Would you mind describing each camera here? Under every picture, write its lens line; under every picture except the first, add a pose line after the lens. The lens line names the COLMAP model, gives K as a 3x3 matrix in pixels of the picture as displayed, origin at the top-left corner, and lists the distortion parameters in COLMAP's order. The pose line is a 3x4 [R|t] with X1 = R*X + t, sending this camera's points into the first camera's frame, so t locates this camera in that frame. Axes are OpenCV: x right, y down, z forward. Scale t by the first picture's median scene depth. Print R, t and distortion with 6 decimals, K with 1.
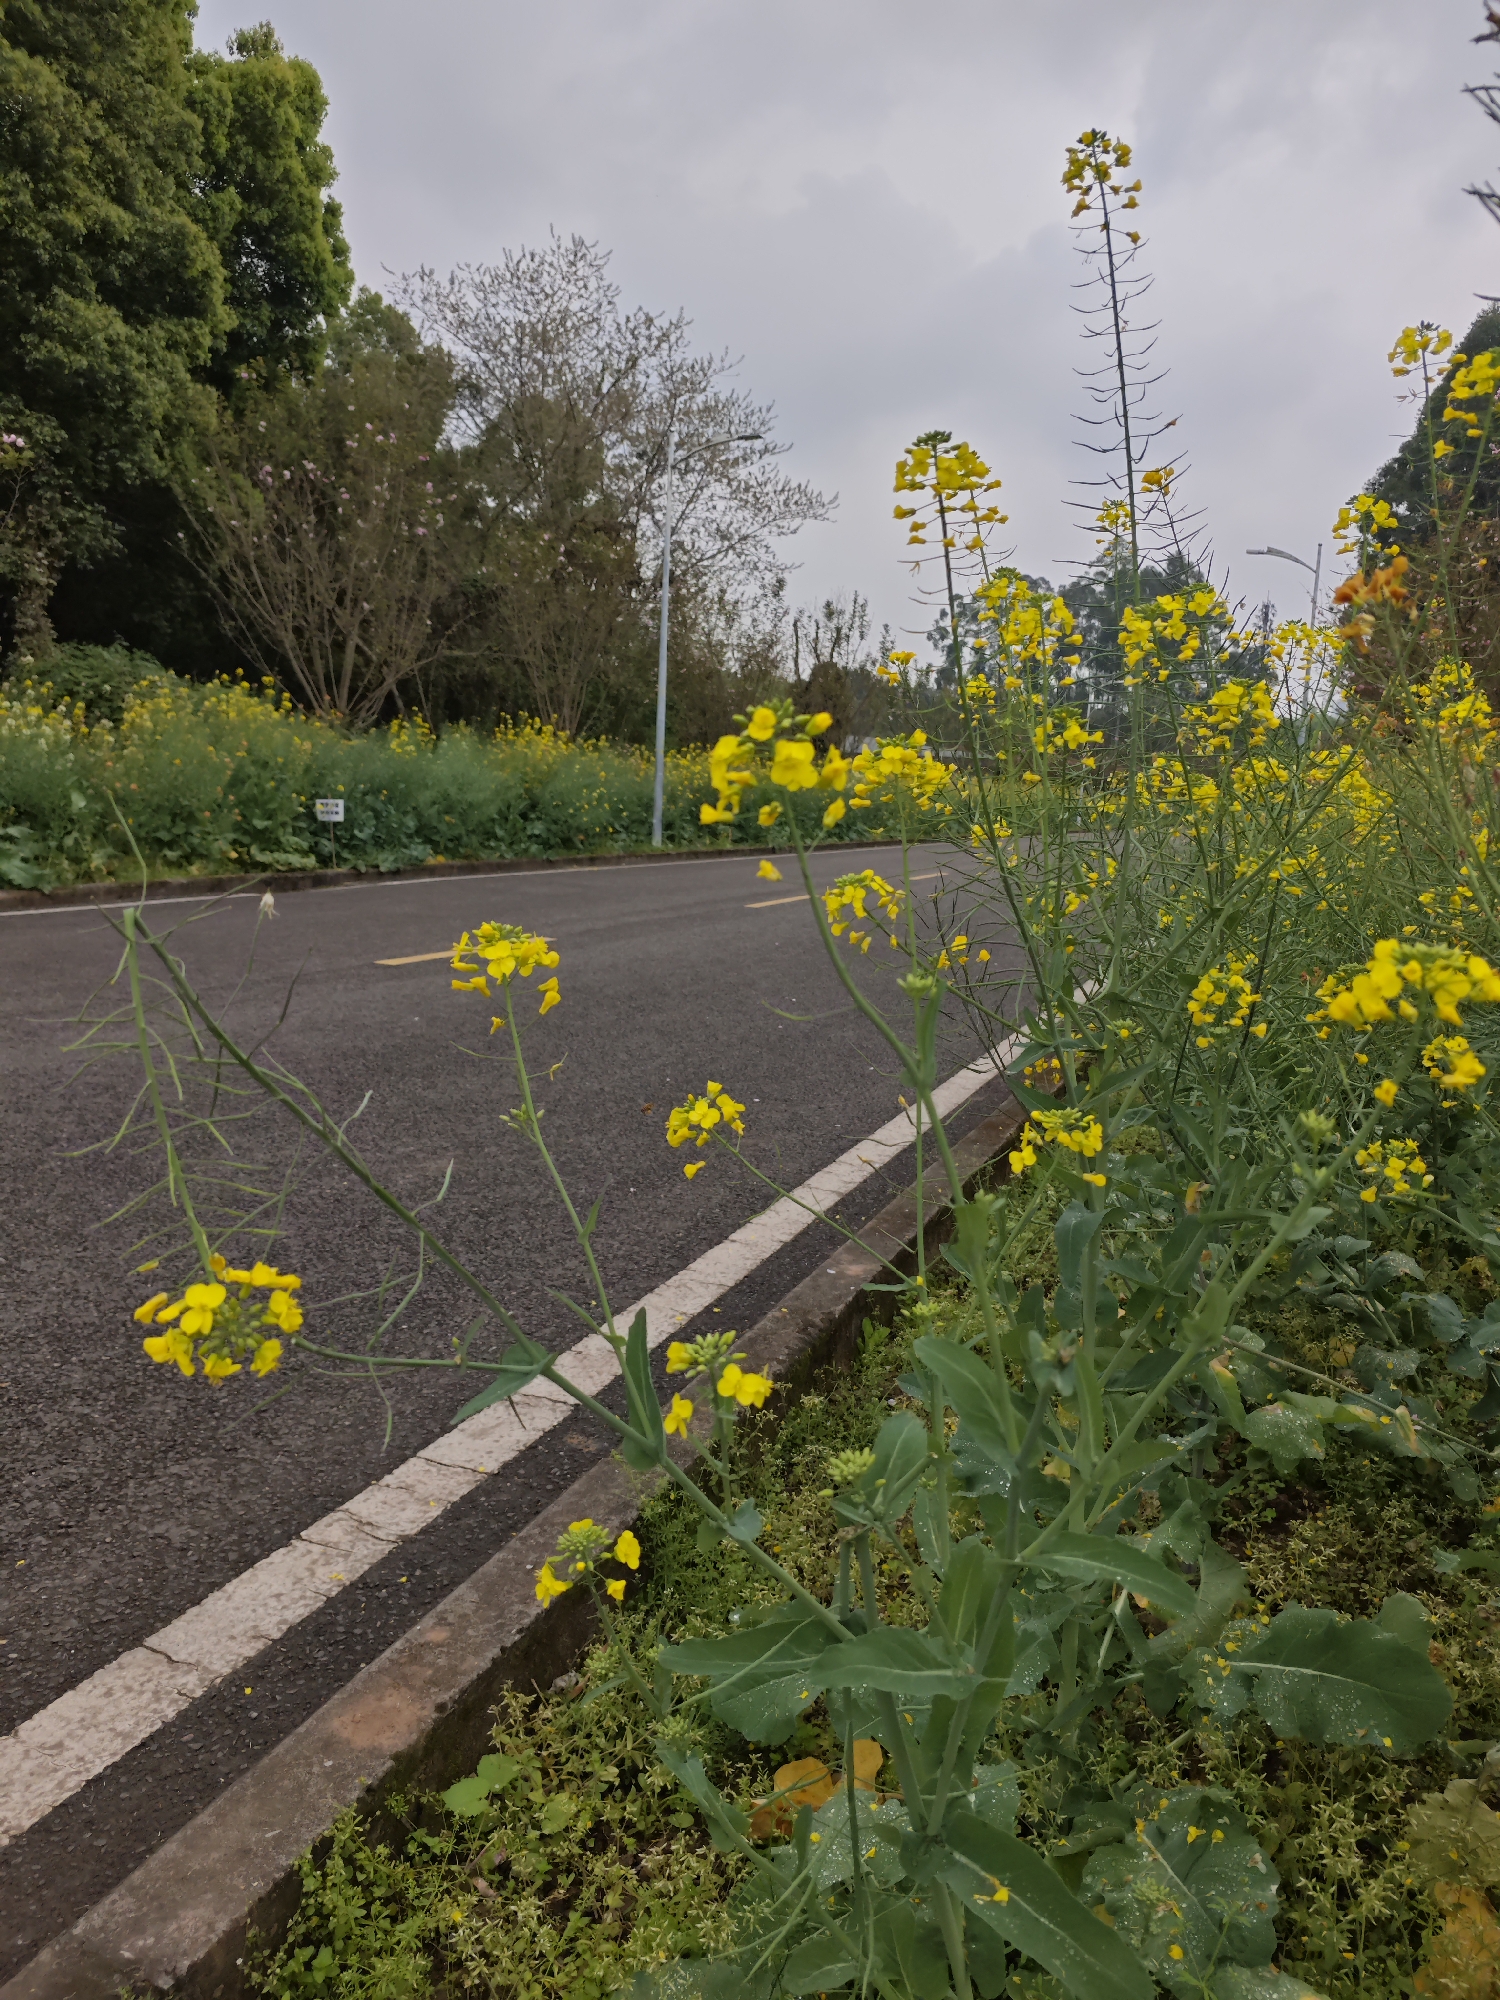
lens RADIAL K [[1437.1, 0, 748.4], [0, 1437.1, 997.1], [0, 0, 1]] dist [0.028950, -0.030378]
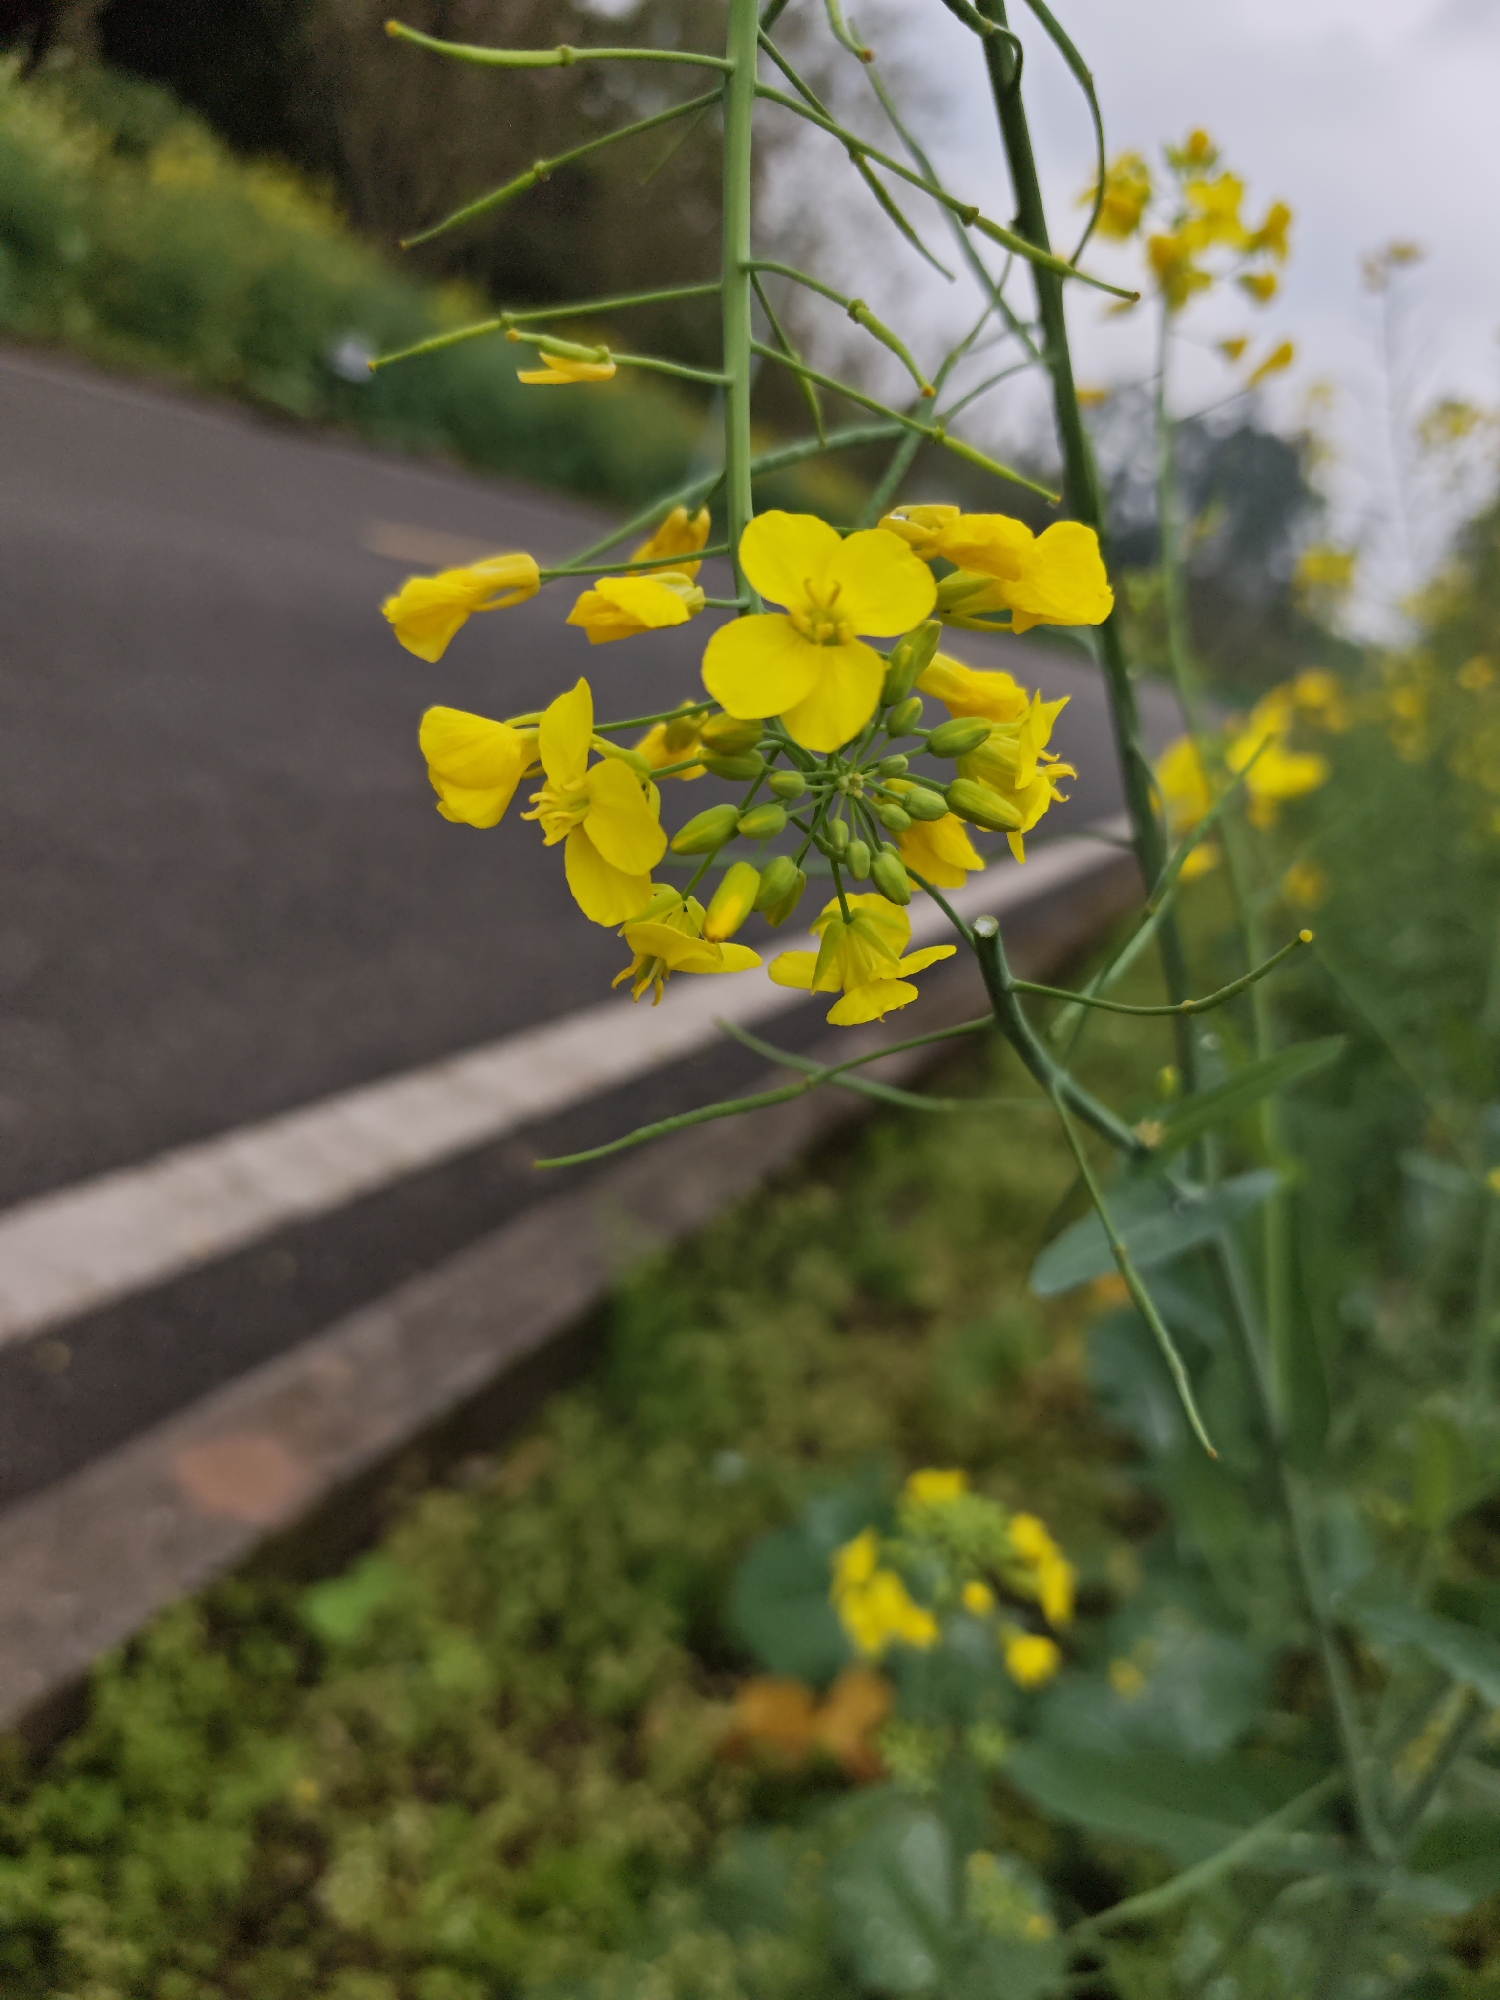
lens RADIAL K [[1437.1, 0, 755.6], [0, 1437.1, 997.8], [0, 0, 1]] dist [0.028950, -0.030378]
pose [[0.943064, 0.316009, 0.103775, -0.163342], [-0.329356, 0.930767, 0.158737, 0.077248], [-0.046427, -0.183878, 0.981852, 0.319731]]
